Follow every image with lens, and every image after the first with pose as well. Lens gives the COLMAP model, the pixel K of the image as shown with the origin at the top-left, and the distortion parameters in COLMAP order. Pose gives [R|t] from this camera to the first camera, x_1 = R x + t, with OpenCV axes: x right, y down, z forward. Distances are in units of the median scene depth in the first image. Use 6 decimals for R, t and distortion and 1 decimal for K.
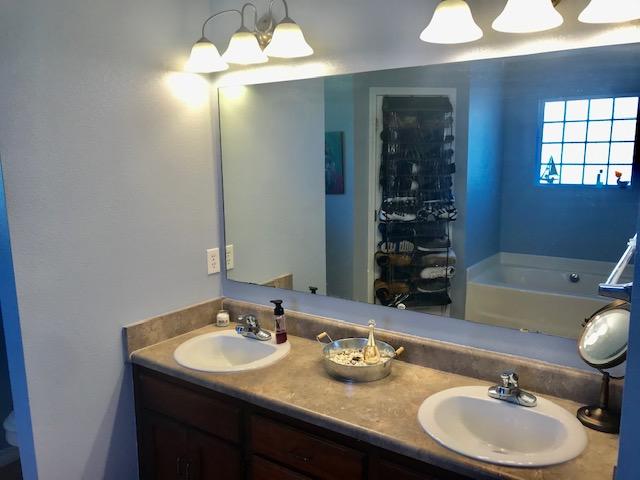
lens RADIAL K [[526.0, 0, 321.3], [0, 526.0, 243.9], [0, 0, 1]] dist [0.029272, -0.002598]
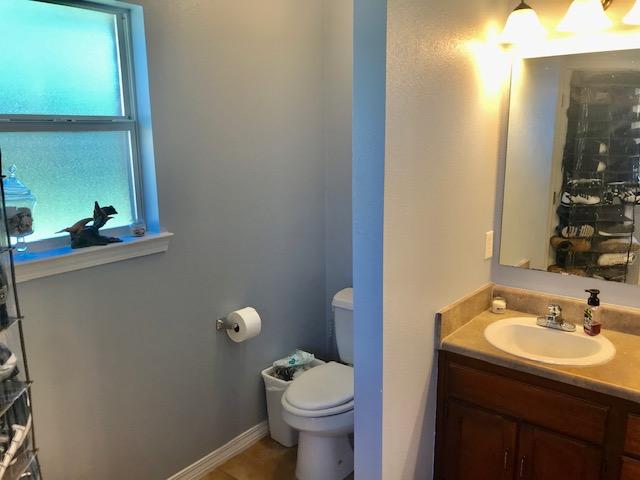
lens RADIAL K [[526.0, 0, 321.3], [0, 526.0, 243.9], [0, 0, 1]] dist [0.029272, -0.002598]
pose [[0.997456, 0.021229, -0.068047, -0.254366], [-0.018565, 0.999045, 0.039542, -0.000838], [0.068821, -0.038178, 0.996898, 0.018950]]
